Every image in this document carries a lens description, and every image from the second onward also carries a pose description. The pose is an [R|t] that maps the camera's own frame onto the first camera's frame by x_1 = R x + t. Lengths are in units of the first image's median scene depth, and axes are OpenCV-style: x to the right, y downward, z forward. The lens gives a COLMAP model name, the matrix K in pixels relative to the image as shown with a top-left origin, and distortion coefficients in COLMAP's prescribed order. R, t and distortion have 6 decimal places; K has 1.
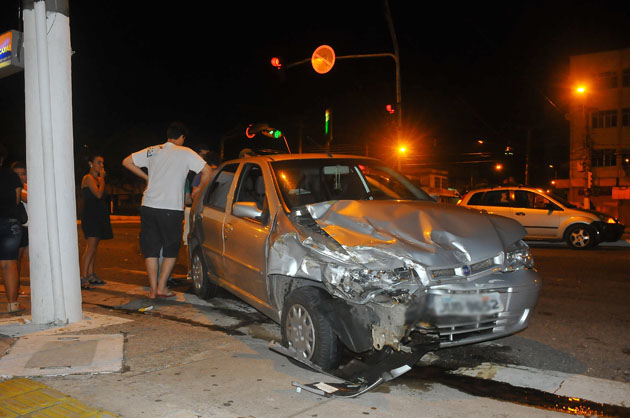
lens RADIAL K [[548.0, 0, 312.5], [0, 548.0, 208.0], [0, 0, 1]] dist [-0.028617, 0.045347]
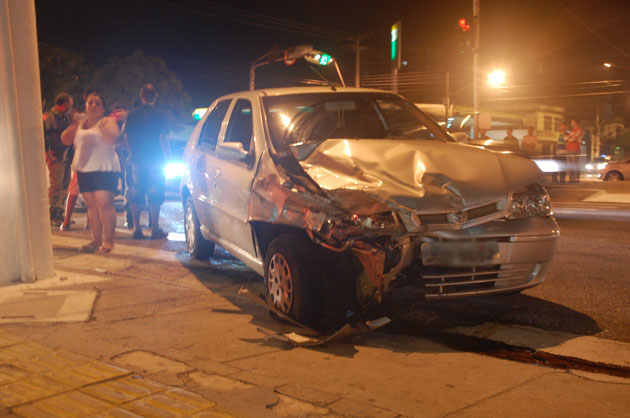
lens RADIAL K [[749.3, 0, 317.0], [0, 749.3, 185.9], [0, 0, 1]] dist [0.079377, 0.000000]
pose [[0.995945, 0.002572, -0.089926, 0.114727], [0.000498, 0.999418, 0.034096, 0.015758], [0.089961, -0.034002, 0.995365, -0.179643]]
